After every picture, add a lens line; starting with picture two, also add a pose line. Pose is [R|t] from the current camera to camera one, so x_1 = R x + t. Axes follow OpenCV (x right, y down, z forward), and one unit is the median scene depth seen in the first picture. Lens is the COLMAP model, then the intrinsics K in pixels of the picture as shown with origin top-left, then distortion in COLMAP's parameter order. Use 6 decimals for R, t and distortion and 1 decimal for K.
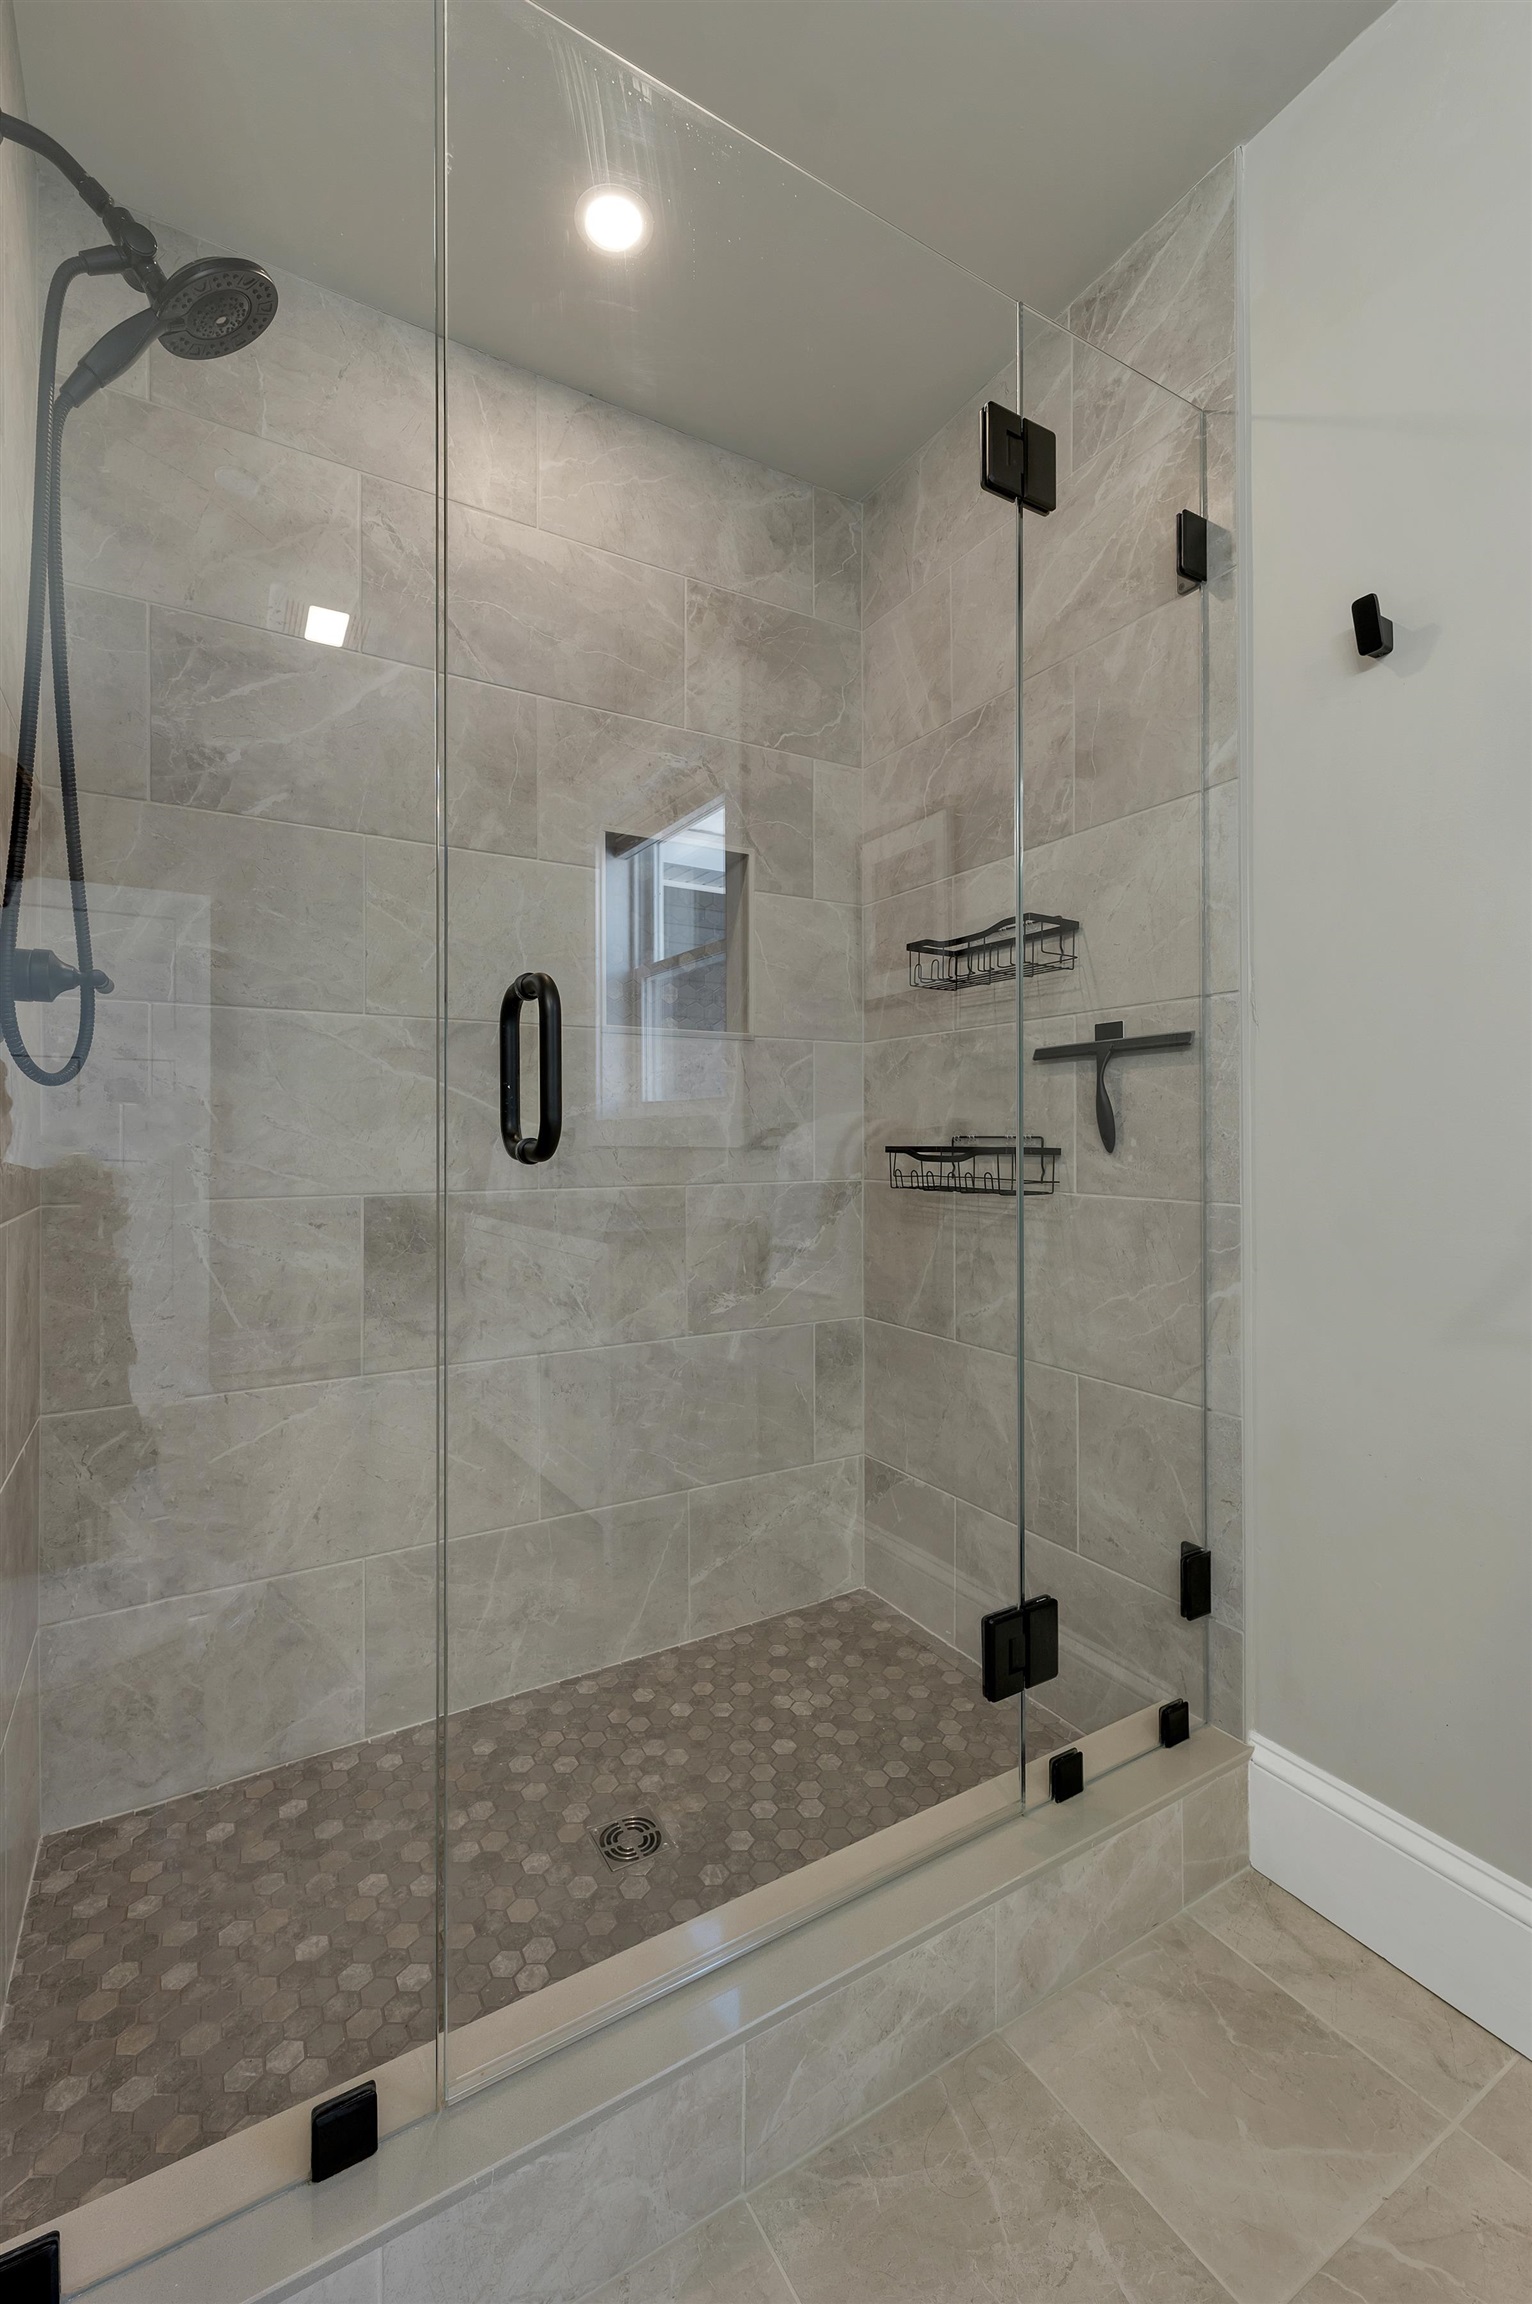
lens RADIAL K [[950.1, 0, 760.0], [0, 950.1, 1139.3], [0, 0, 1]] dist [0.004537, -0.001478]
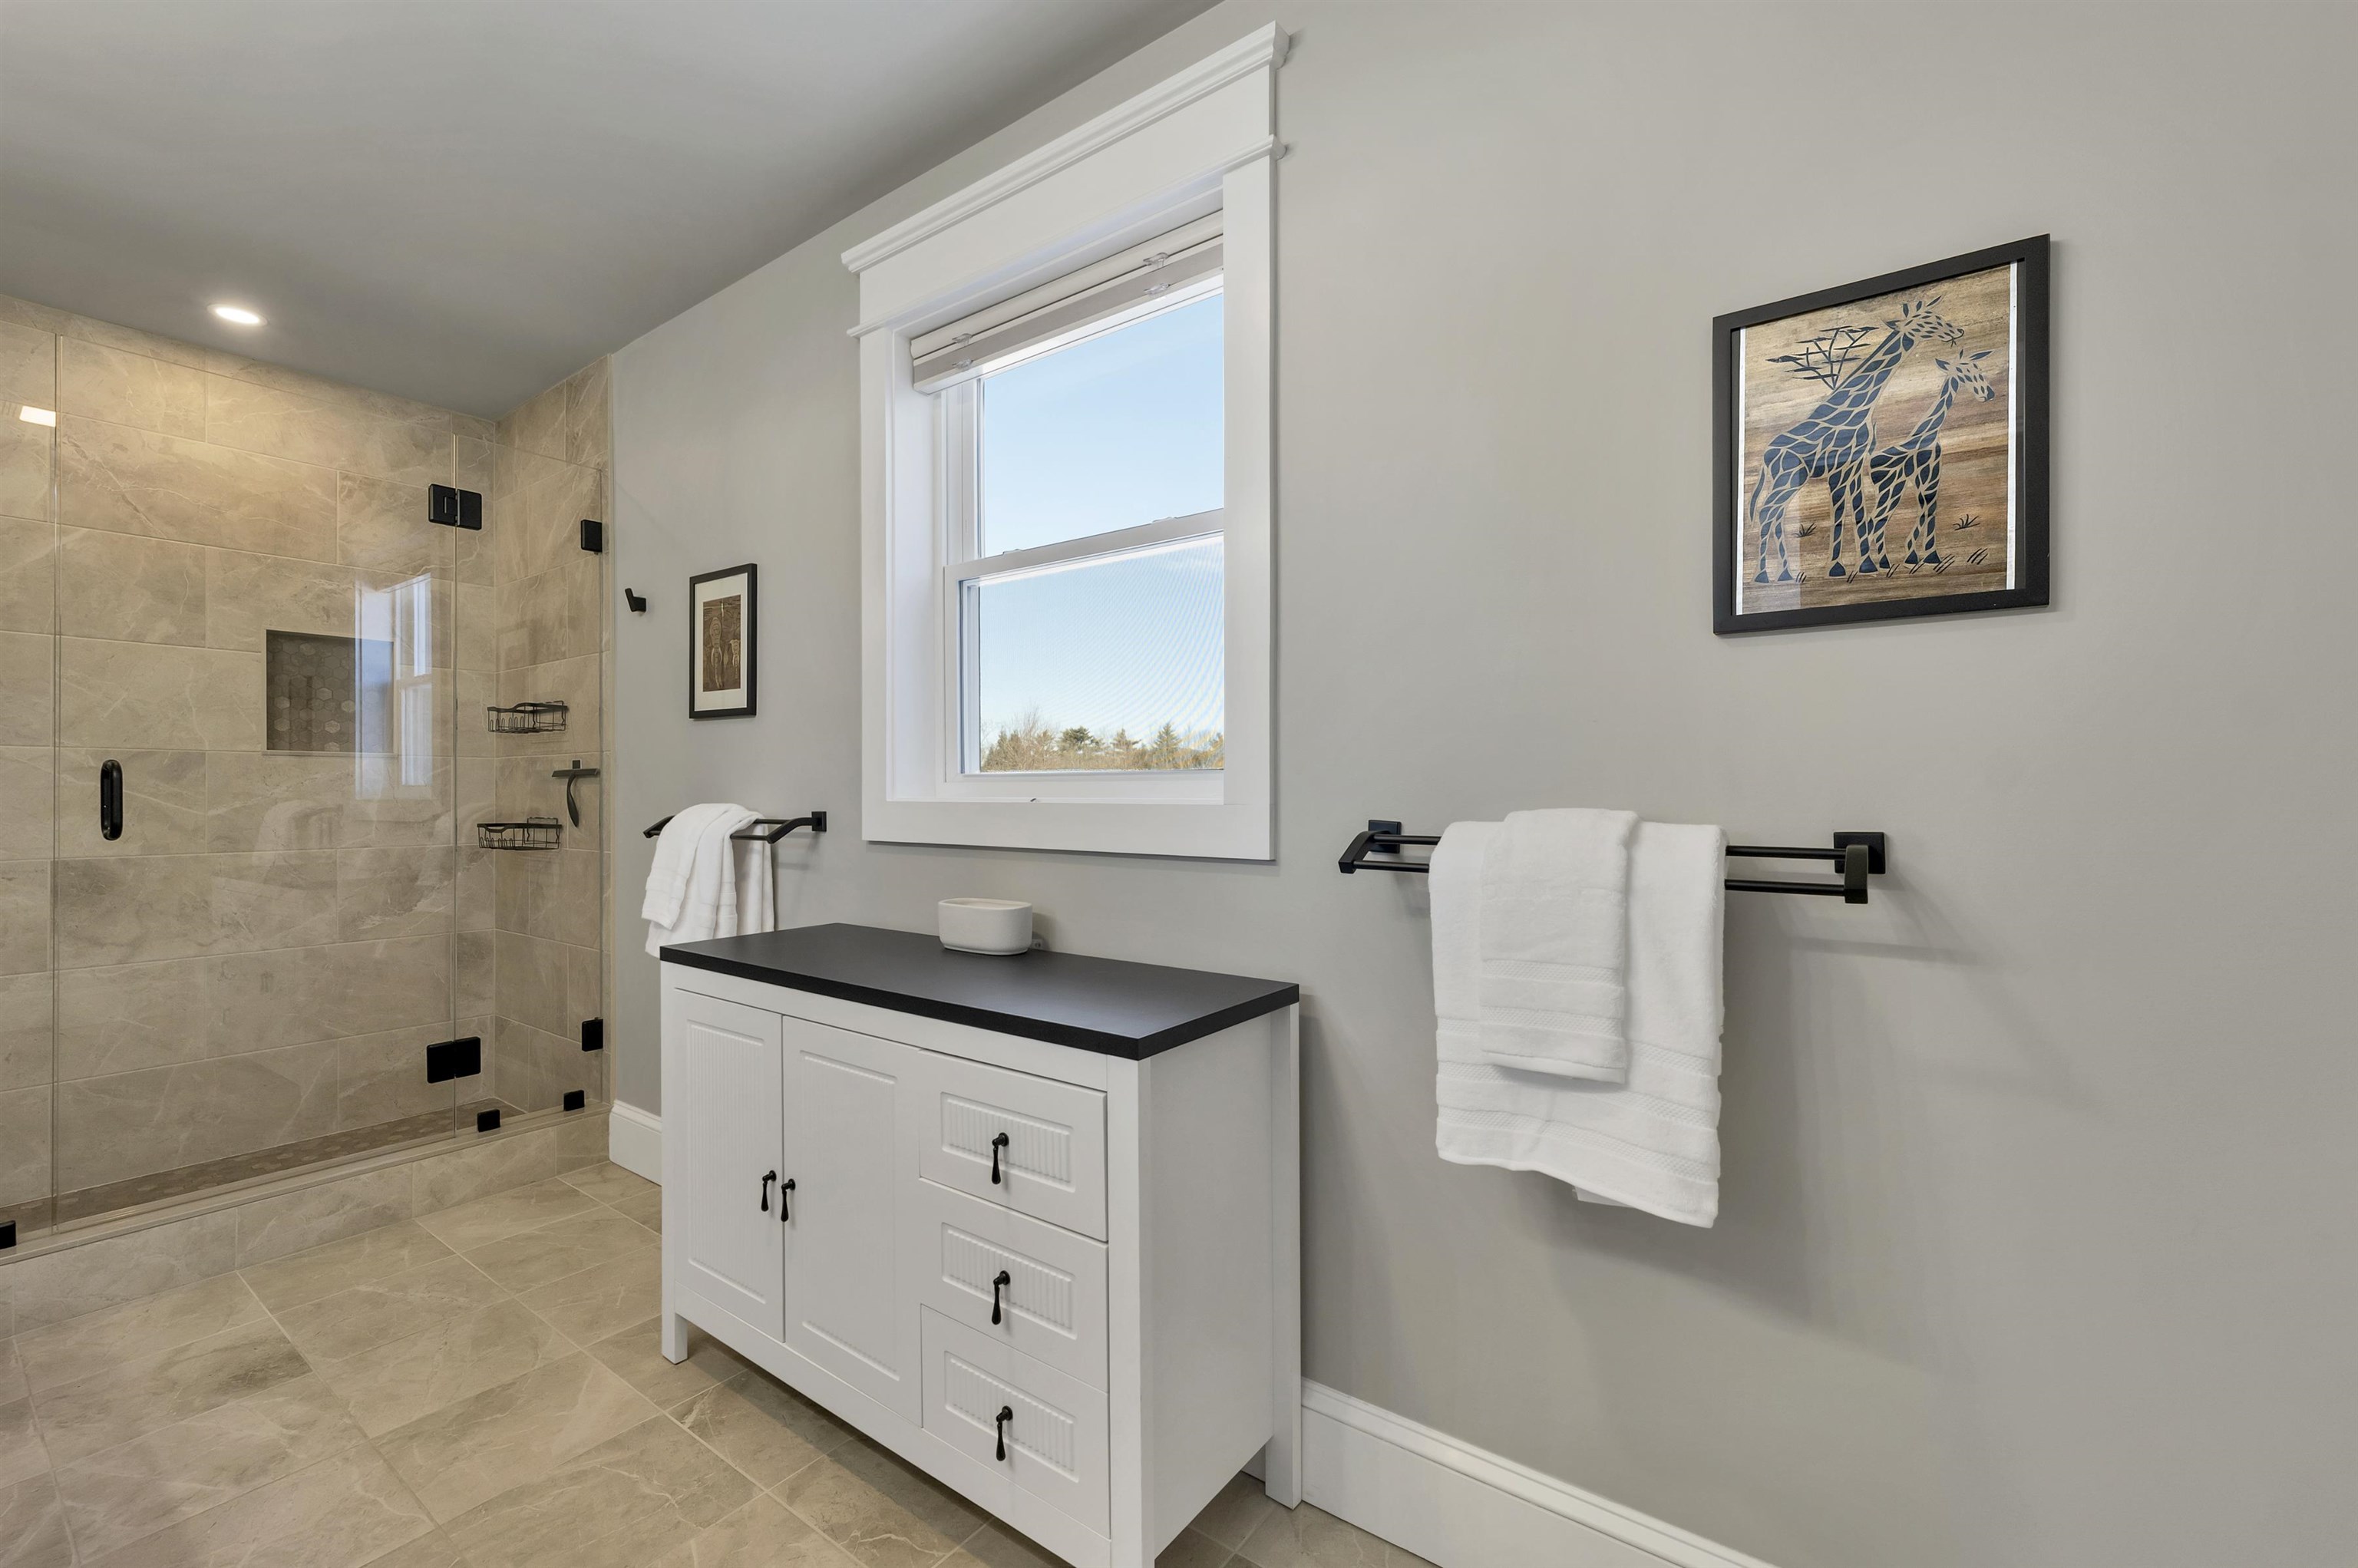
lens RADIAL K [[972.4, 0, 1183.6], [0, 972.4, 792.9], [0, 0, 1]] dist [0.004537, -0.001478]
pose [[0.921759, -0.000445, 0.387763, 0.657742], [0.002749, 0.999982, -0.005386, -0.036747], [-0.387754, 0.006030, 0.921743, -1.171522]]
